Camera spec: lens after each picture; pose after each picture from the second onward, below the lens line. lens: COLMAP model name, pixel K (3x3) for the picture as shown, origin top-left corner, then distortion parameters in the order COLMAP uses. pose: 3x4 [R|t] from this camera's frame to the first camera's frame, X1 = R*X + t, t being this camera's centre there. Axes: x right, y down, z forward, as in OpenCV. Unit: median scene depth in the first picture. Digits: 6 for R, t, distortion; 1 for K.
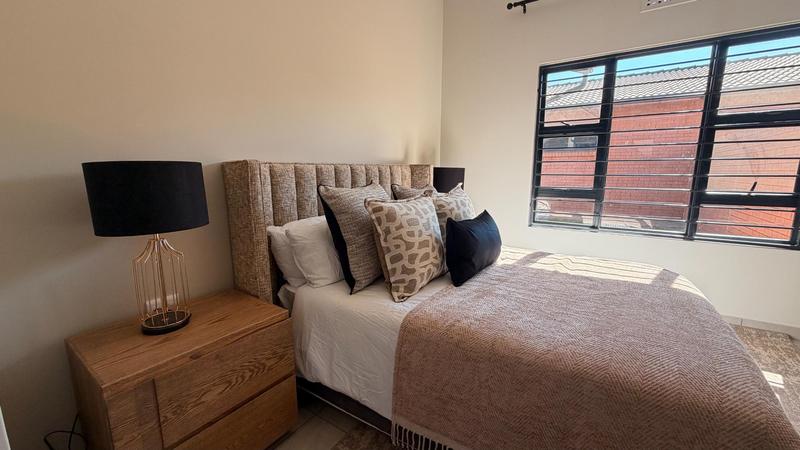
lens RADIAL K [[318.5, 0, 400.0], [0, 318.5, 225.0], [0, 0, 1]] dist [-0.001392, -0.000074]
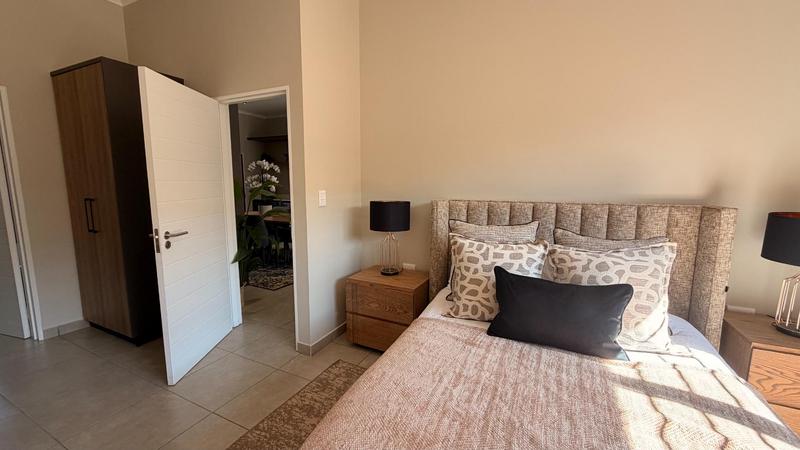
lens RADIAL K [[318.5, 0, 400.0], [0, 318.5, 225.0], [0, 0, 1]] dist [-0.001392, -0.000074]
pose [[0.125321, 0.128622, -0.983743, 1.136124], [-0.173007, 0.979201, 0.105988, -0.211581], [0.976915, 0.156912, 0.144967, 0.553359]]
